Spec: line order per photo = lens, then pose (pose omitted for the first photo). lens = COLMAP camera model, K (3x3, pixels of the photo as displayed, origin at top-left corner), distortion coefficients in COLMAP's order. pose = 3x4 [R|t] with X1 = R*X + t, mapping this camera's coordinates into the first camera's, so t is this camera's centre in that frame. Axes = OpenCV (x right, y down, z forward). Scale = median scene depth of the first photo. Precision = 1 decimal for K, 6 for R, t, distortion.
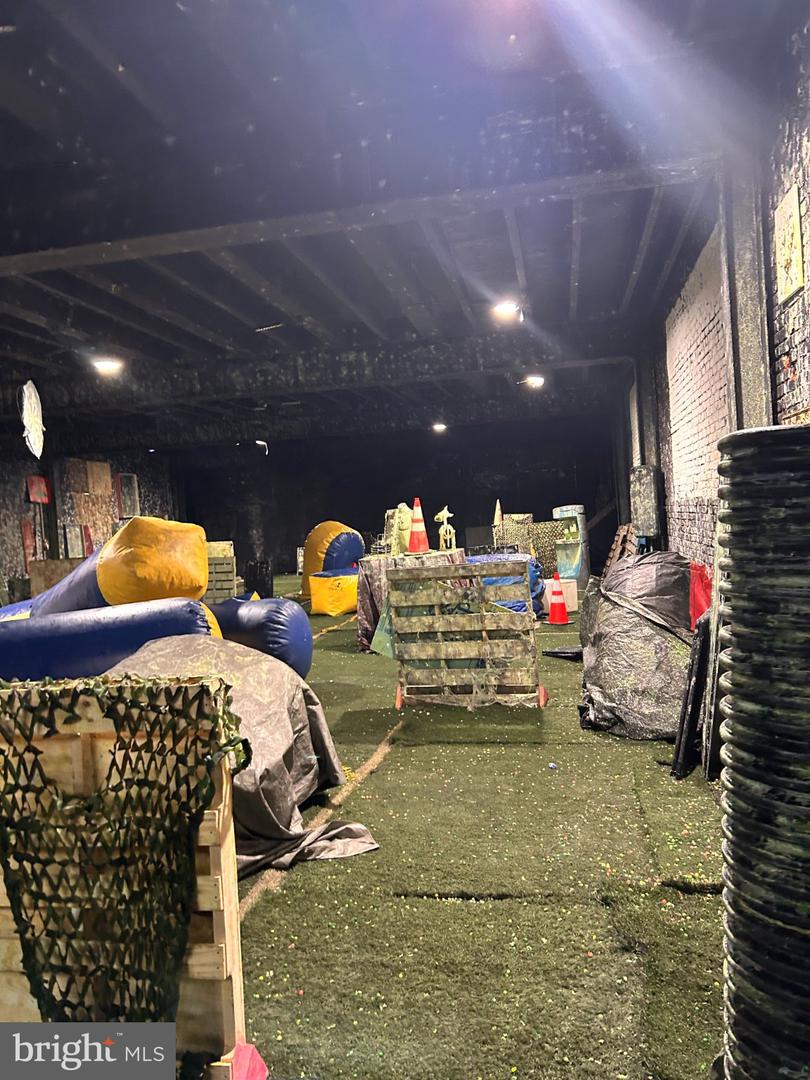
lens RADIAL K [[810.1, 0, 406.7], [0, 810.1, 530.5], [0, 0, 1]] dist [0.042509, -0.053840]
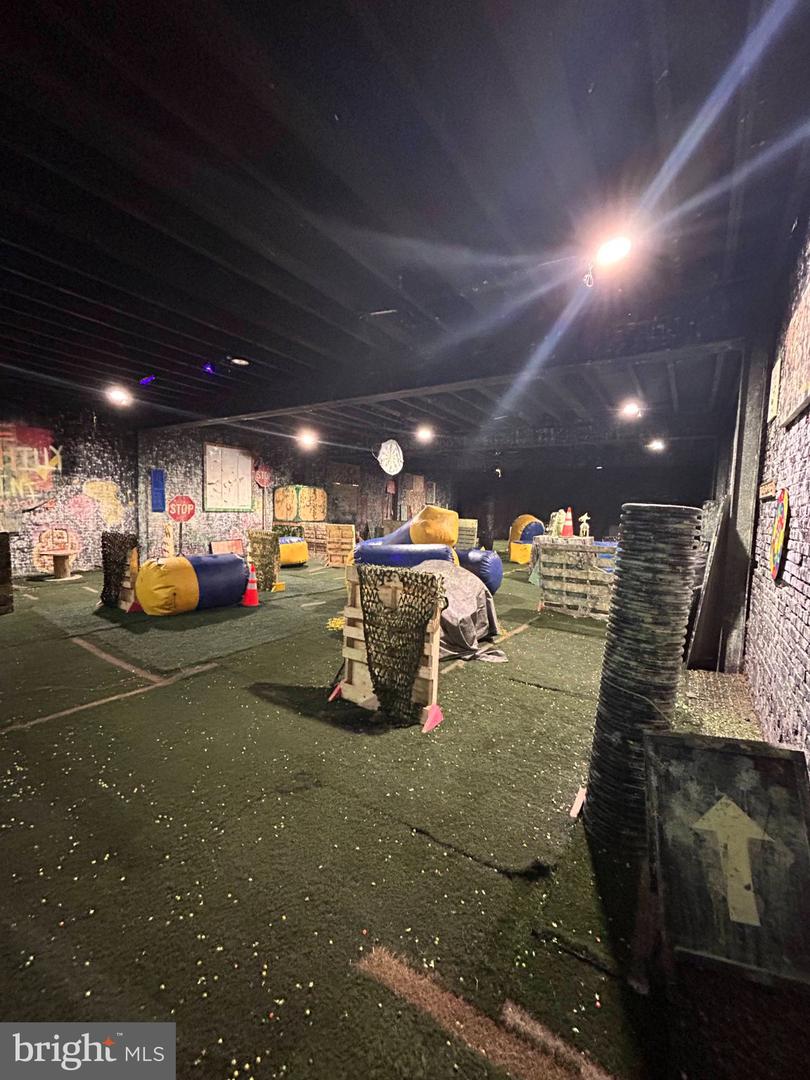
lens RADIAL K [[438.3, 0, 404.9], [0, 438.3, 543.0], [0, 0, 1]] dist [-0.004313, -0.000246]
pose [[0.920225, 0.119423, -0.372726, 0.075907], [-0.094611, 0.991944, 0.084238, -0.012413], [0.379783, -0.042253, 0.924110, -0.151896]]
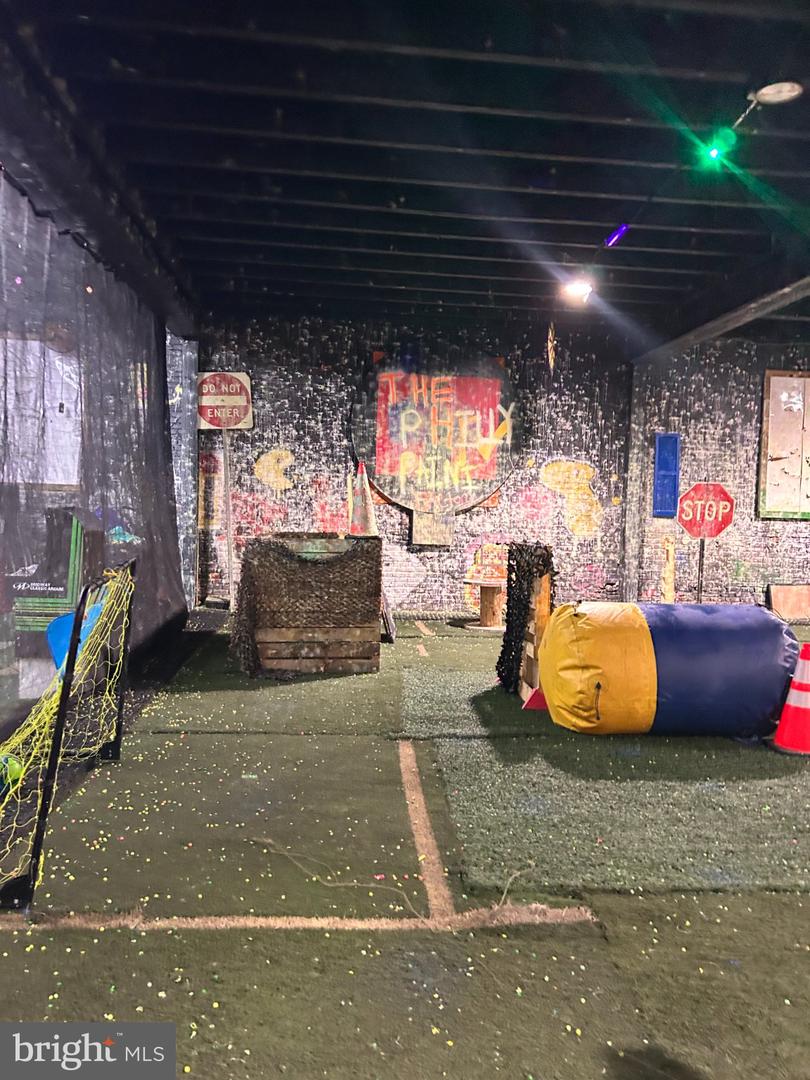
lens RADIAL K [[810.1, 0, 401.9], [0, 810.1, 536.9], [0, 0, 1]] dist [0.042509, -0.053840]
pose [[0.269537, 0.105251, -0.957221, -0.055768], [-0.064781, 0.993739, 0.091025, 0.026981], [0.960809, 0.037475, 0.274668, 0.127542]]
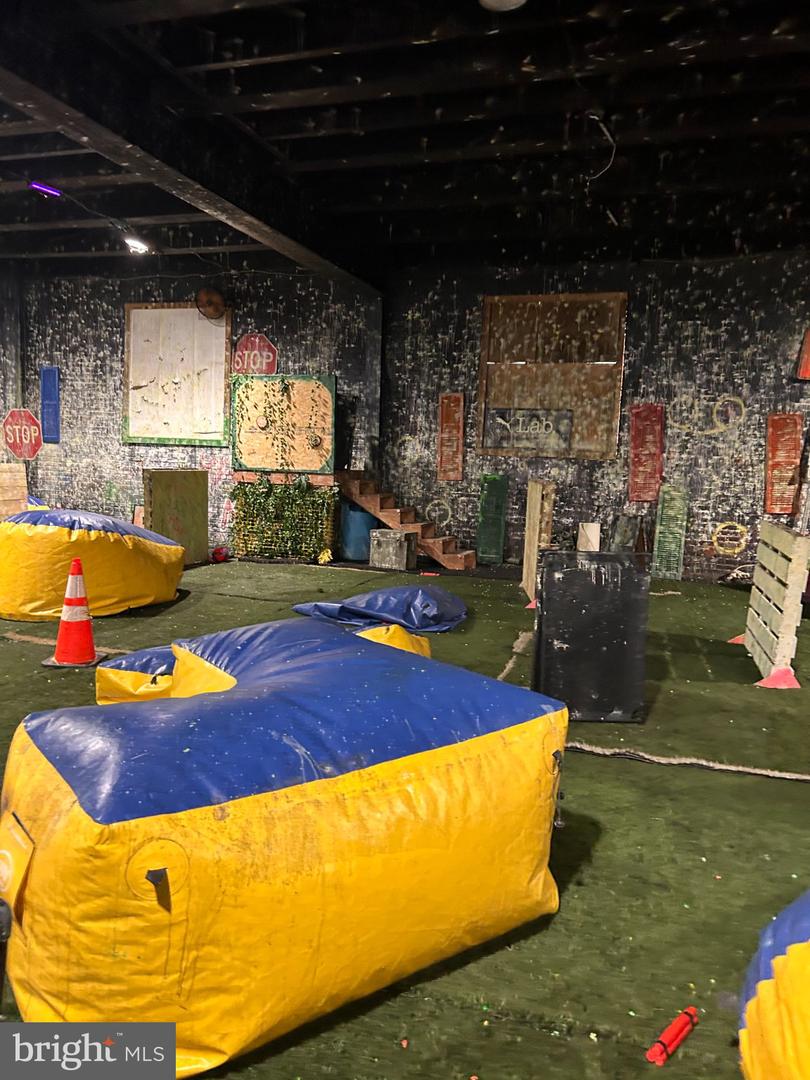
lens RADIAL K [[810.1, 0, 404.3], [0, 810.1, 539.2], [0, 0, 1]] dist [0.042509, -0.053840]
pose [[-0.120710, 0.163459, -0.979138, 0.258403], [-0.045509, 0.984402, 0.169948, -0.030834], [0.991644, 0.065074, -0.111388, 2.069017]]
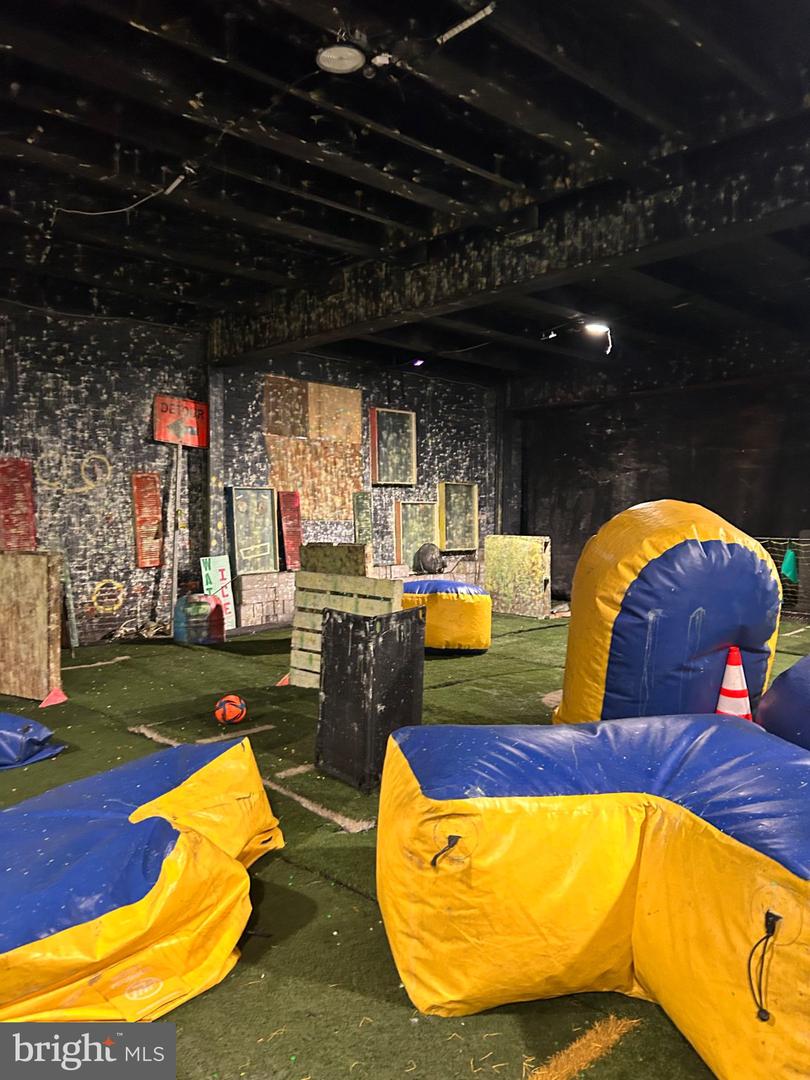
lens RADIAL K [[810.1, 0, 399.8], [0, 810.1, 549.1], [0, 0, 1]] dist [0.042509, -0.053840]
pose [[0.815768, 0.085269, -0.572059, 0.011974], [-0.062319, 0.996273, 0.059633, -0.013671], [0.575012, -0.012997, 0.818042, 1.618668]]
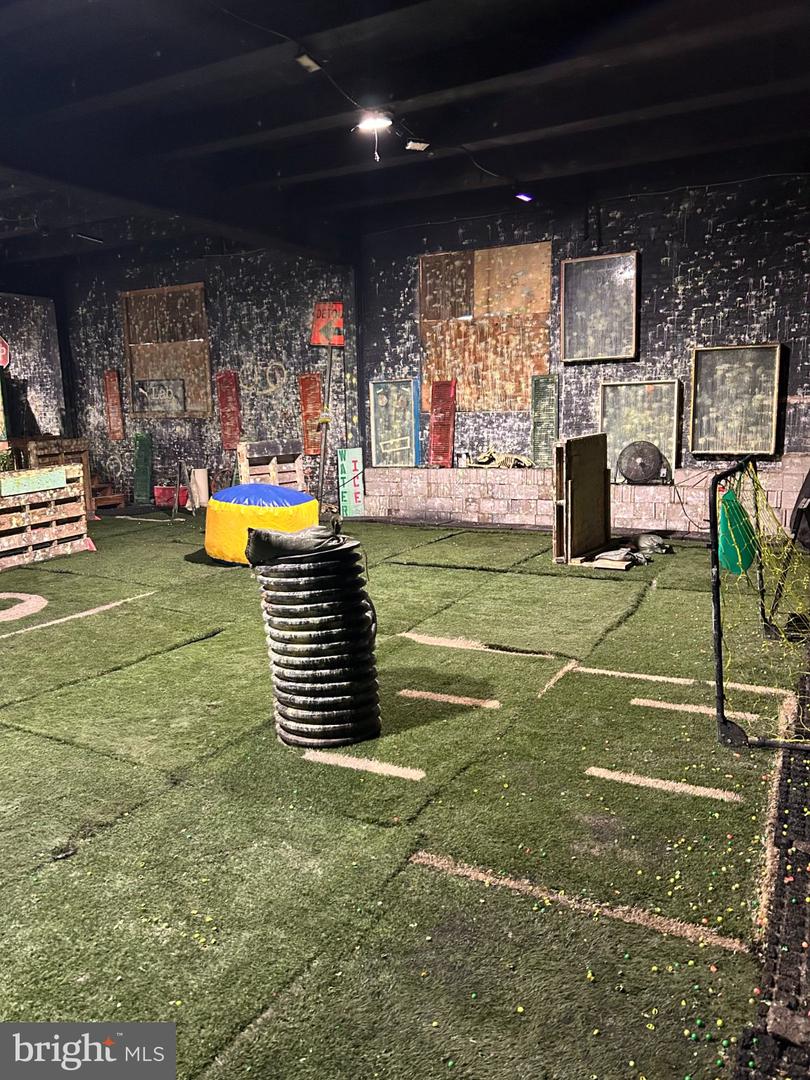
lens RADIAL K [[810.1, 0, 393.9], [0, 810.1, 533.5], [0, 0, 1]] dist [0.042509, -0.053840]
pose [[-0.308663, 0.226264, -0.923868, 0.379311], [0.032401, 0.973232, 0.227529, -0.088454], [0.950619, 0.040296, -0.307732, 3.225053]]
